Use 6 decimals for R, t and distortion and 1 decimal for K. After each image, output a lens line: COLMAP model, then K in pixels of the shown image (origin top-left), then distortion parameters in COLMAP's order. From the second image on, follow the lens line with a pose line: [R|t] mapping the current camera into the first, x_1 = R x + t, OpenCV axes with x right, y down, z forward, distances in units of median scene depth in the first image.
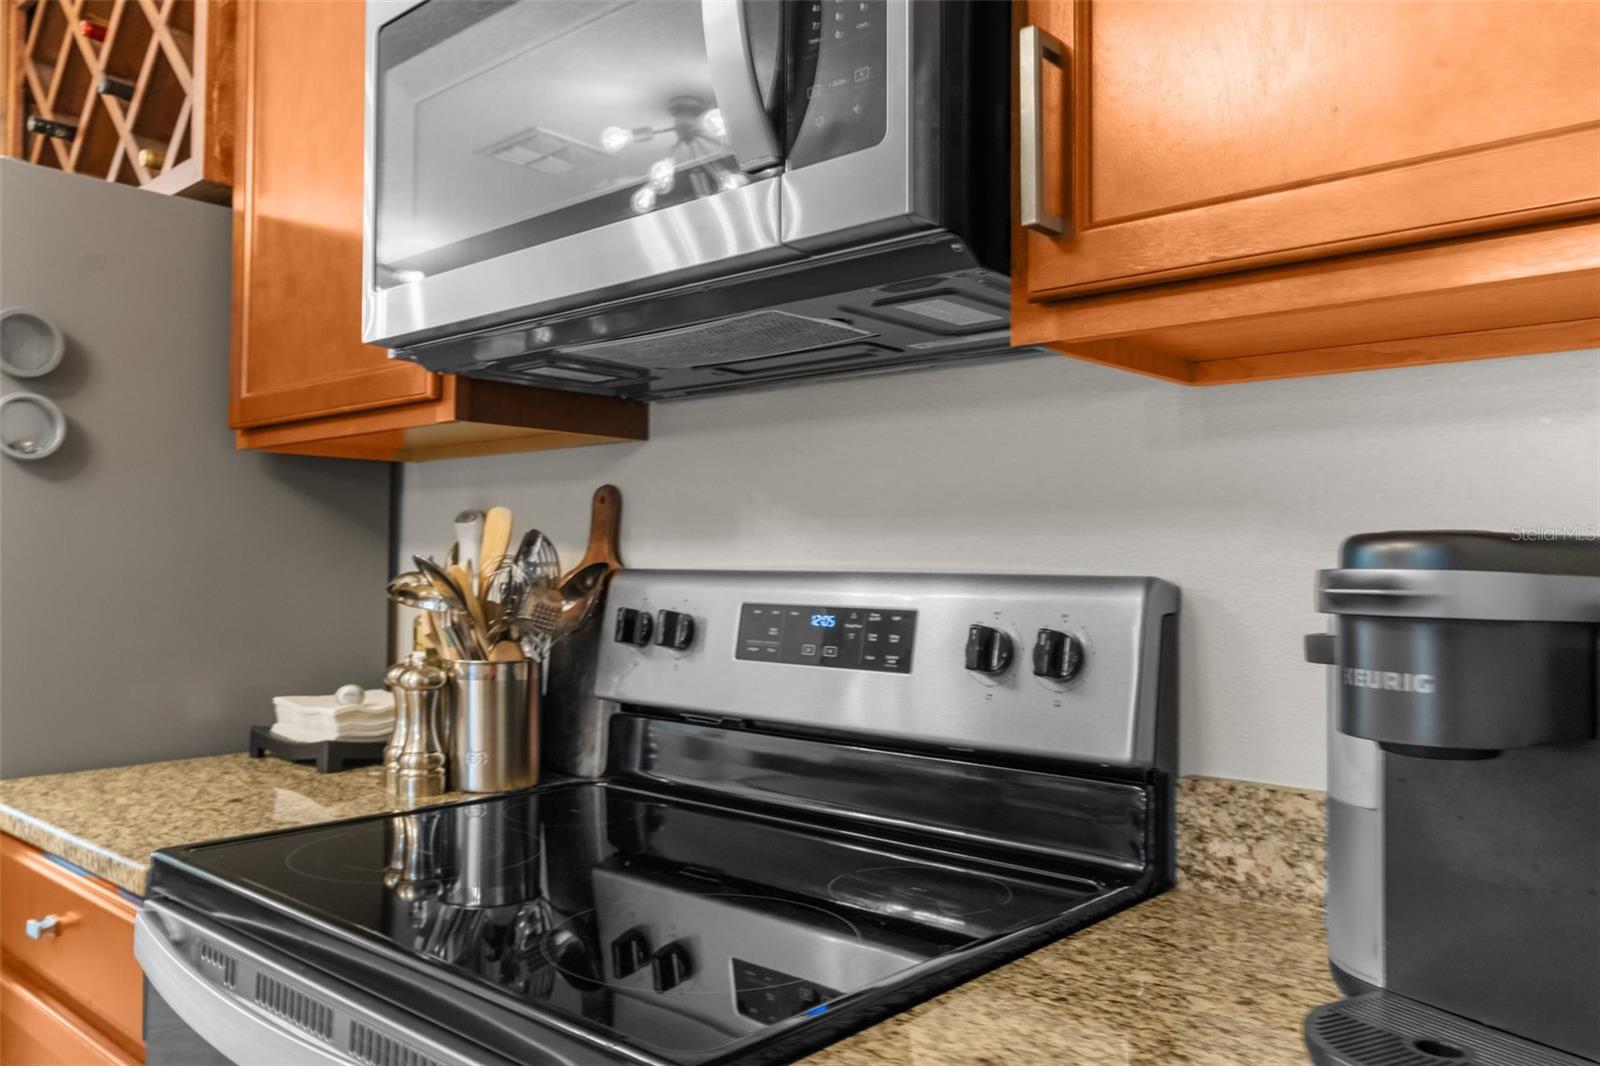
lens RADIAL K [[1217.1, 0, 795.2], [0, 1217.1, 534.6], [0, 0, 1]] dist [0.003893, -0.004170]
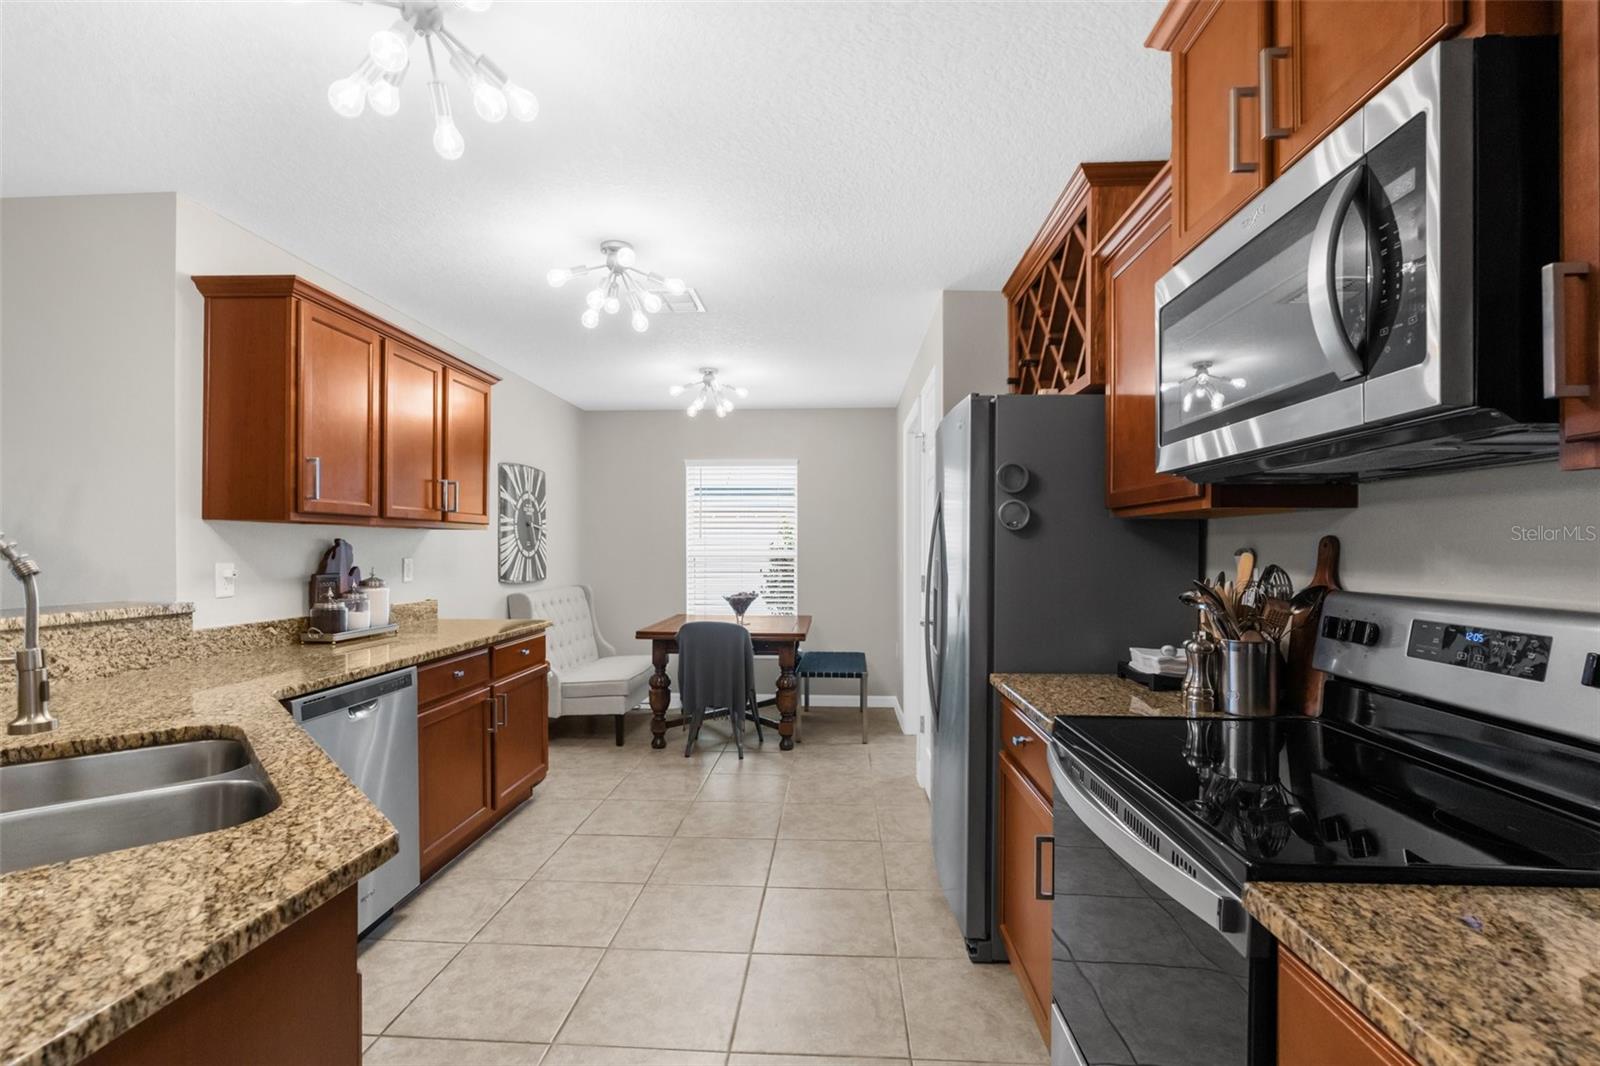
lens RADIAL K [[732.2, 0, 799.2], [0, 732.2, 545.2], [0, 0, 1]] dist [-0.004512, 0.002305]
pose [[0.632750, -0.009839, -0.774294, 0.161527], [0.020245, 0.999788, 0.003840, -0.050372], [0.774092, -0.018106, 0.632814, -0.154686]]
